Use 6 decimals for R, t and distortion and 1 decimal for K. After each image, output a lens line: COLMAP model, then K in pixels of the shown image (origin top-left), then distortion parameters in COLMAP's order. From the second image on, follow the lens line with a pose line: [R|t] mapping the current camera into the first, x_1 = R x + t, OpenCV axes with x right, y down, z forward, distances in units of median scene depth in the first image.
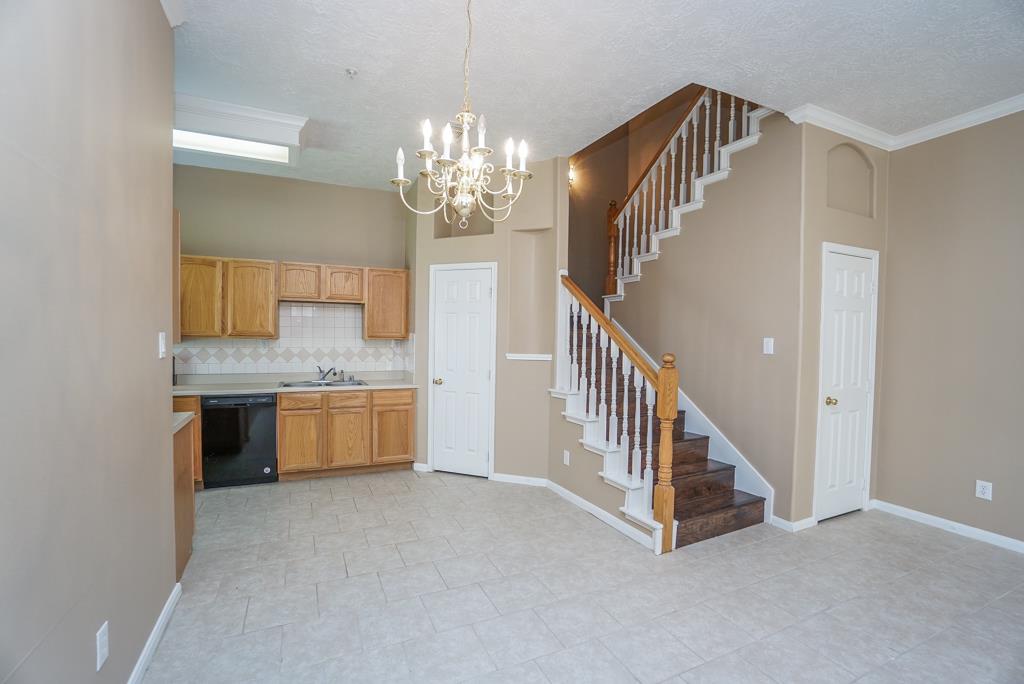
lens RADIAL K [[454.7, 0, 519.3], [0, 454.7, 344.9], [0, 0, 1]] dist [-0.036457, 0.001212]
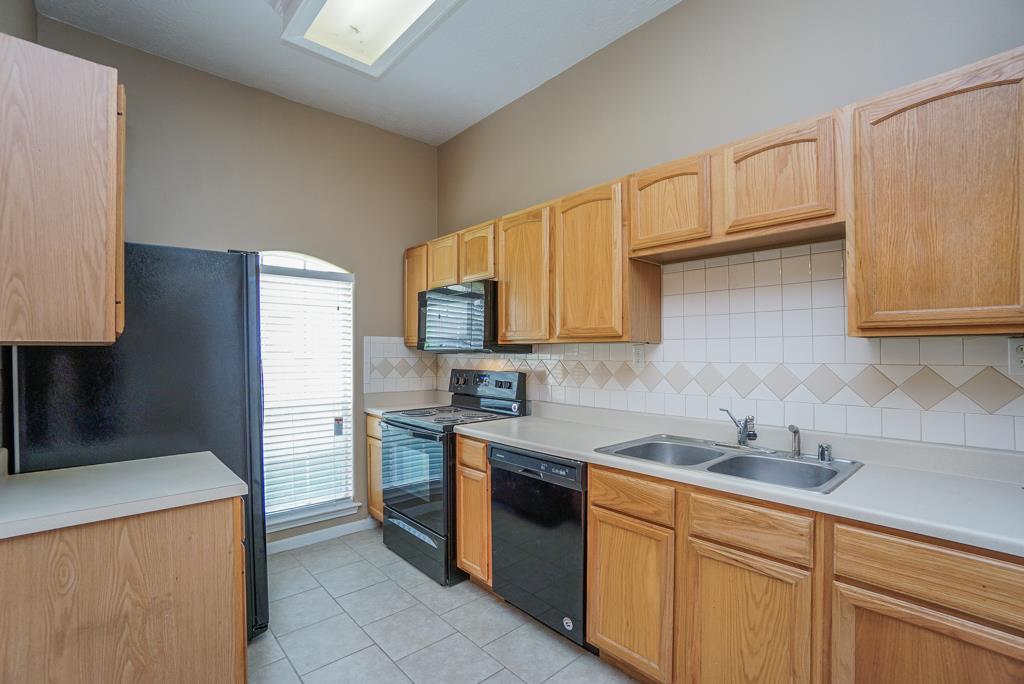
lens RADIAL K [[466.1, 0, 508.1], [0, 466.1, 351.0], [0, 0, 1]] dist [-0.027650, 0.000181]
pose [[0.275969, -0.015428, -0.961043, -0.116986], [-0.007754, 0.999803, -0.018277, 0.005407], [0.961135, 0.012496, 0.275795, 0.782129]]
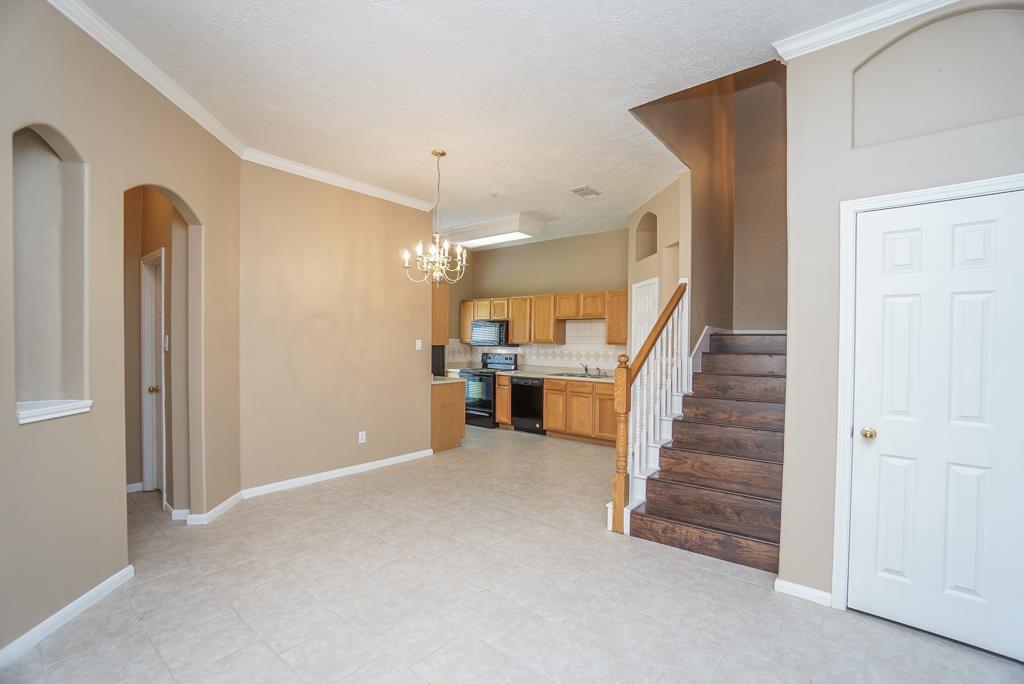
lens RADIAL K [[466.1, 0, 508.1], [0, 466.1, 351.0], [0, 0, 1]] dist [-0.027650, 0.000181]
pose [[0.428189, 0.010571, -0.903627, 0.877220], [-0.015453, 0.999871, 0.004374, 0.004986], [0.903557, 0.012091, 0.428297, 0.175847]]
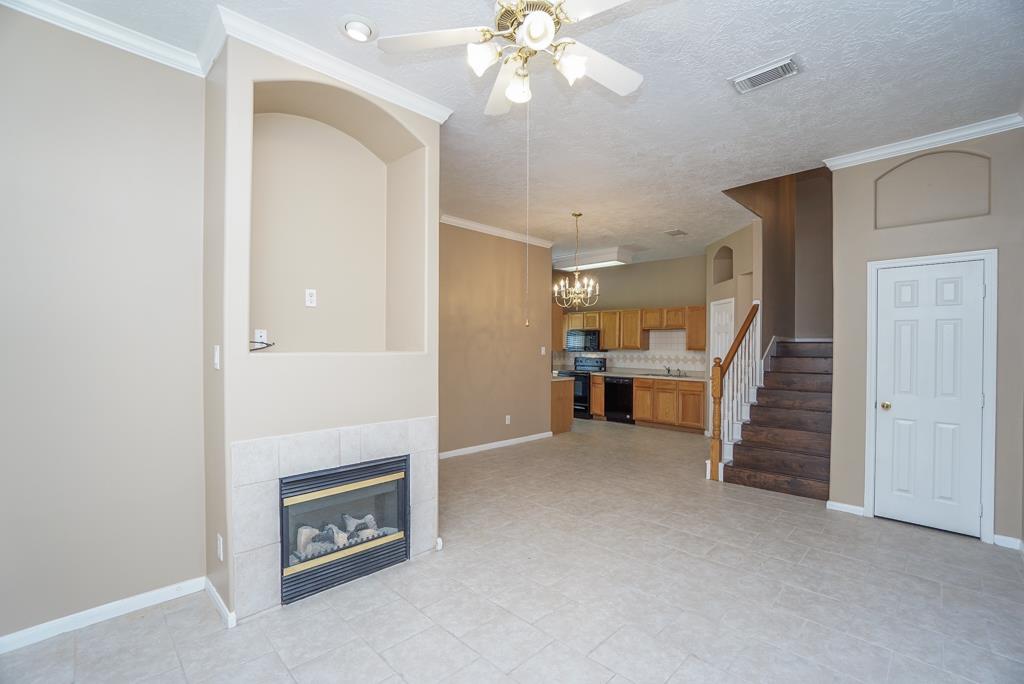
lens RADIAL K [[470.7, 0, 512.3], [0, 470.7, 353.6], [0, 0, 1]] dist [-0.023295, 0.000626]
pose [[0.348501, 0.005270, -0.937294, 1.163421], [-0.012730, 0.999919, 0.000889, 0.007179], [0.937222, 0.011622, 0.348540, -0.198817]]
